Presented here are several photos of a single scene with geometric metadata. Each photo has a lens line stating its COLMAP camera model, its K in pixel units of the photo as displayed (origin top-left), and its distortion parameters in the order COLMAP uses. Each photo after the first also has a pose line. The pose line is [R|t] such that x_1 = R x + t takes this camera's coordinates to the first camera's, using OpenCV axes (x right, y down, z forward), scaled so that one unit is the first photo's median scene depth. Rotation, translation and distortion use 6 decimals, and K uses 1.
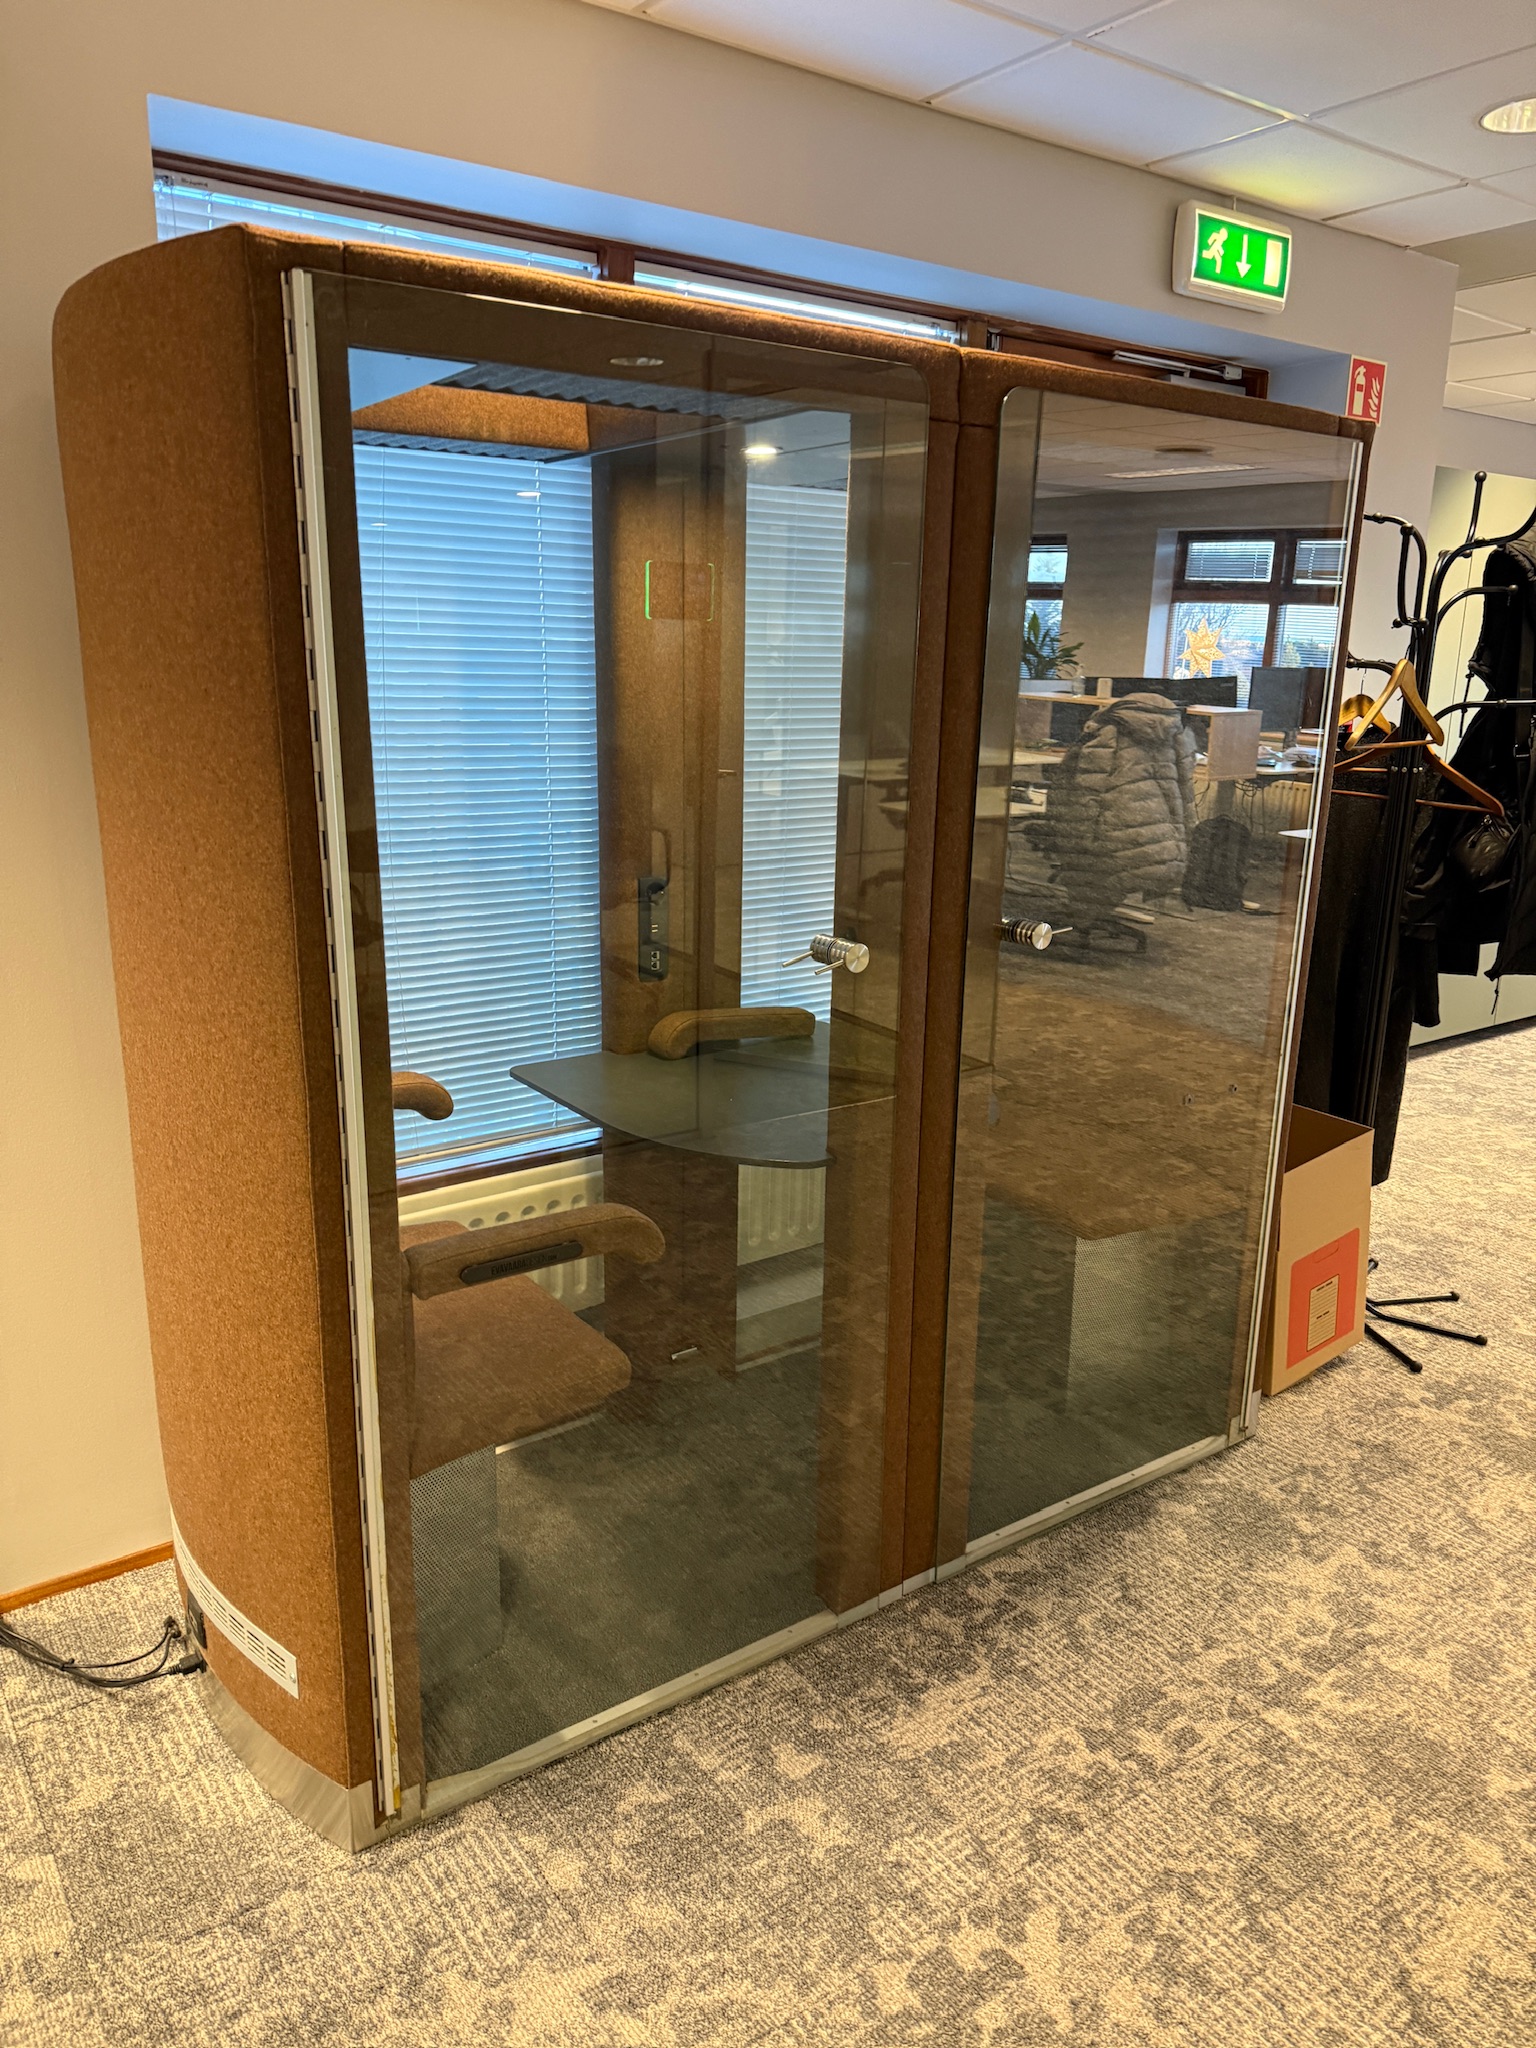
lens RADIAL K [[1437.7, 0, 777.7], [0, 1437.7, 1035.8], [0, 0, 1]] dist [0.001462, 0.000535]
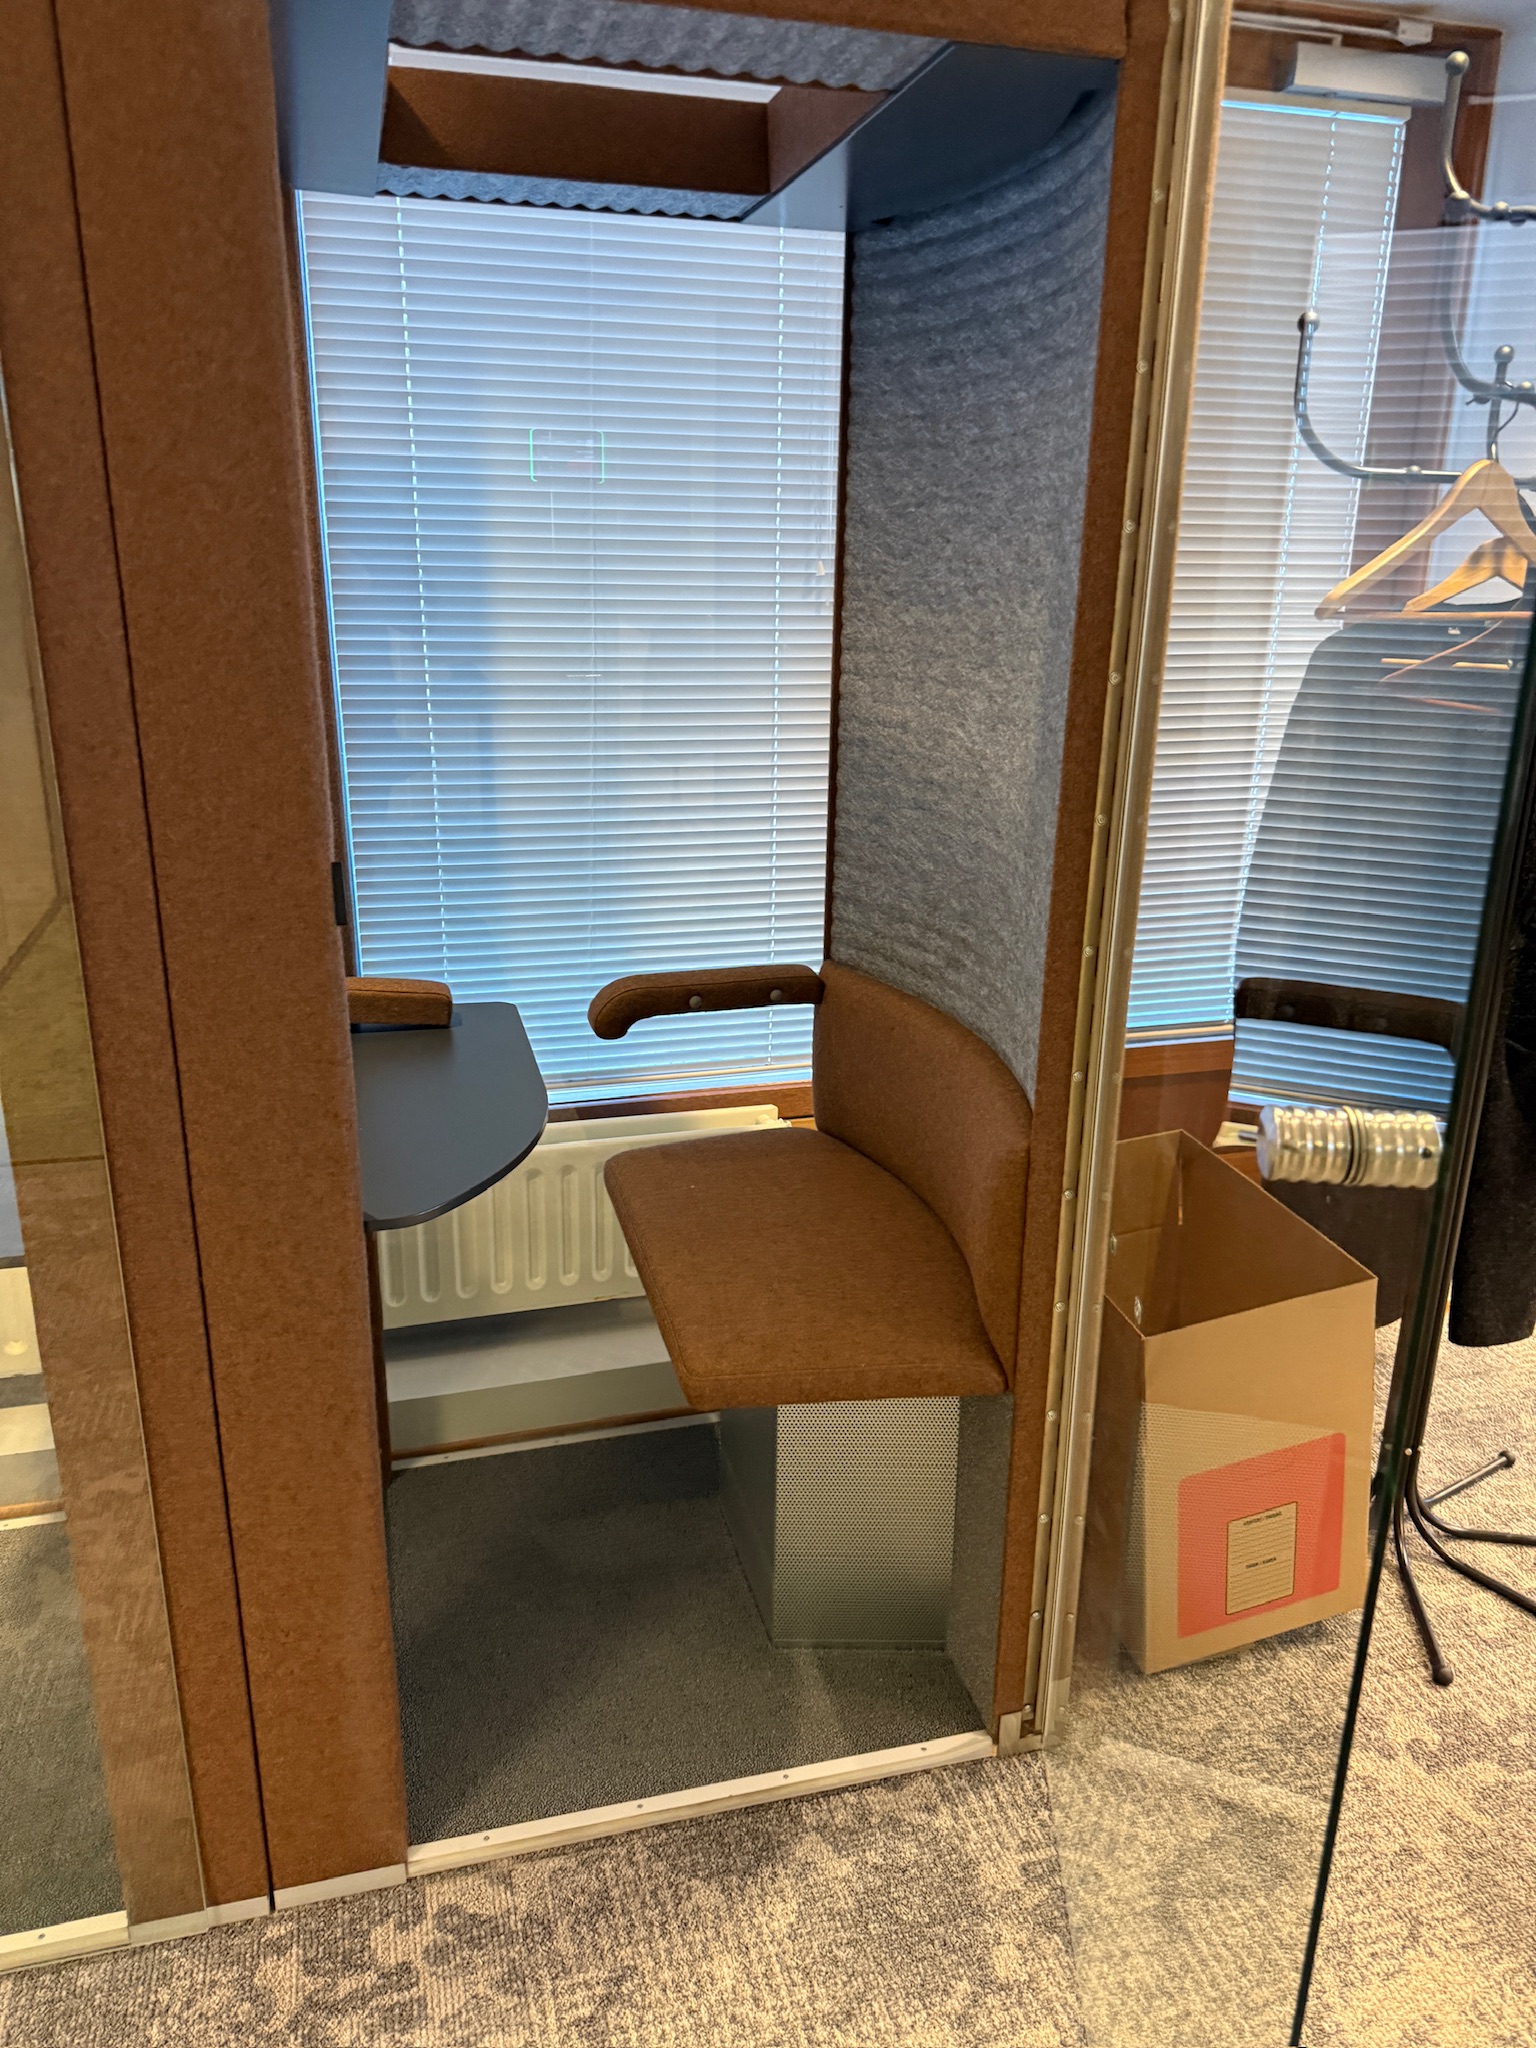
lens RADIAL K [[1457.8, 0, 759.1], [0, 1457.8, 1016.3], [0, 0, 1]] dist [0.002341, -0.004255]
pose [[0.939933, 0.100843, -0.326124, 0.361766], [-0.086787, 0.994572, 0.057406, -0.054332], [0.330142, -0.025655, 0.943582, 0.355841]]
